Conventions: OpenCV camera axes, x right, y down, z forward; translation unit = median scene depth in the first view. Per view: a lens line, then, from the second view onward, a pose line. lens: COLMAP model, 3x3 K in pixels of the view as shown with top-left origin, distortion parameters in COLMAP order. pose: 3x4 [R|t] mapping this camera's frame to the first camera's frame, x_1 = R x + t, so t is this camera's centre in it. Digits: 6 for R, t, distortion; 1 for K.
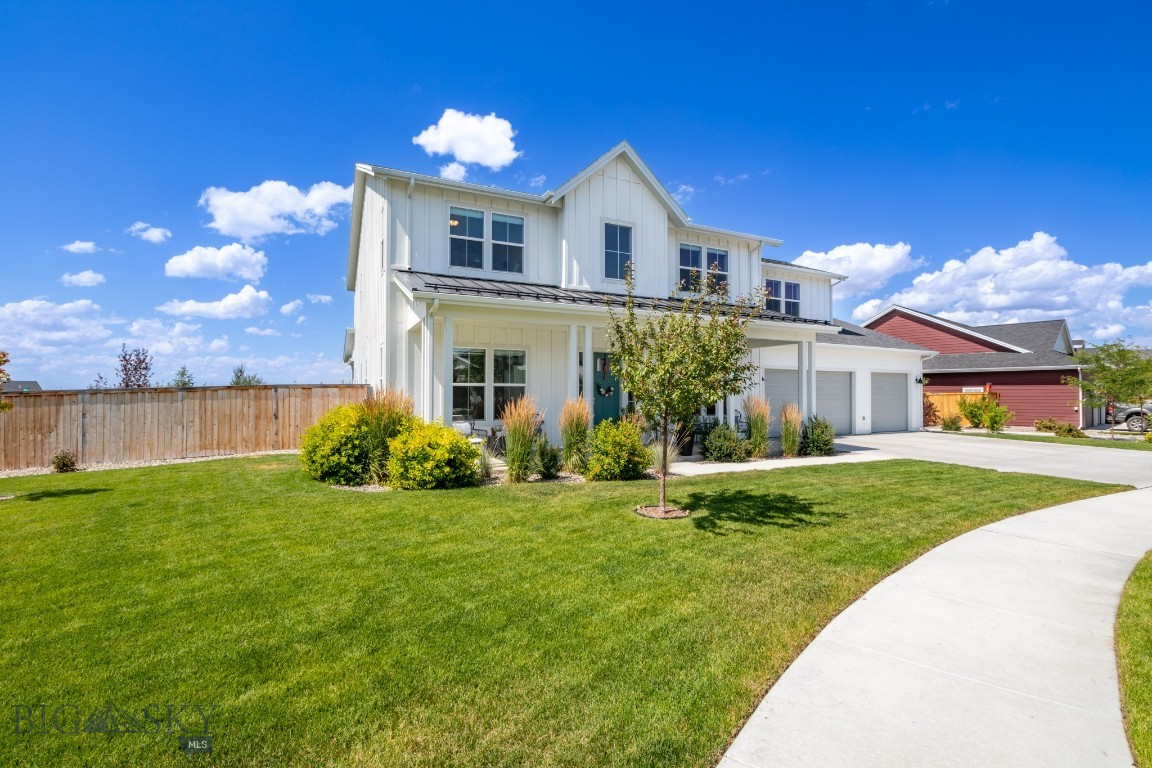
lens RADIAL K [[516.1, 0, 584.4], [0, 516.1, 385.7], [0, 0, 1]] dist [-0.004646, -0.000496]
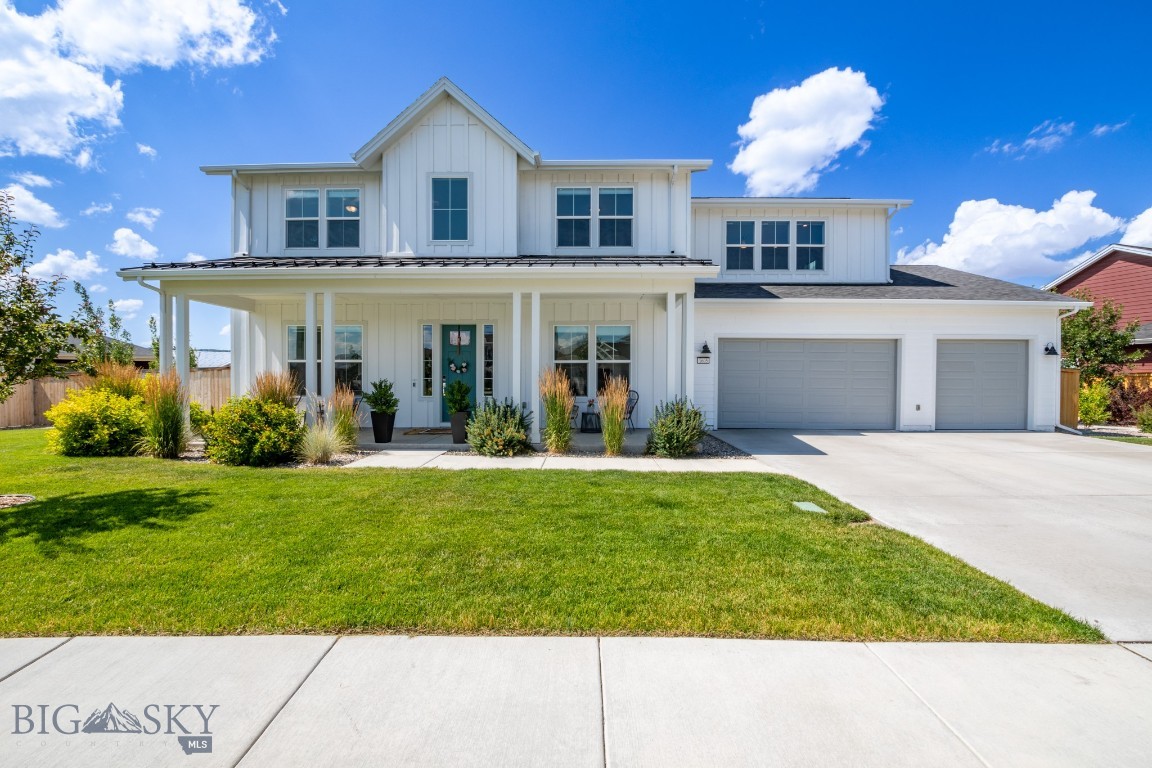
lens RADIAL K [[467.1, 0, 574.7], [0, 467.1, 382.9], [0, 0, 1]] dist [-0.016817, -0.003288]
pose [[0.887565, 0.004696, -0.460659, 0.623580], [0.005825, 0.999754, 0.021413, 0.022623], [0.460646, -0.021689, 0.887319, 0.384685]]
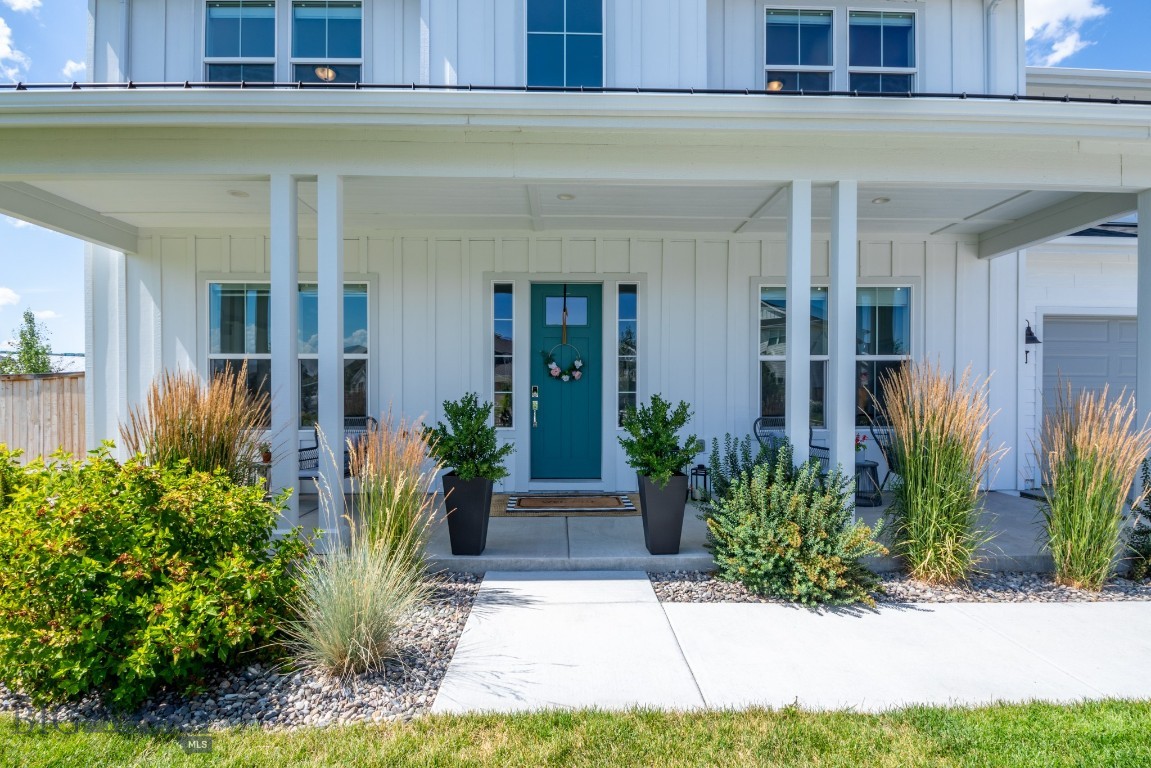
lens RADIAL K [[572.0, 0, 567.6], [0, 572.0, 396.9], [0, 0, 1]] dist [-0.007025, -0.001887]
pose [[0.904620, 0.002294, -0.426213, 0.264830], [0.007588, 0.999740, 0.021487, 0.024833], [0.426151, -0.022671, 0.904368, 0.577213]]
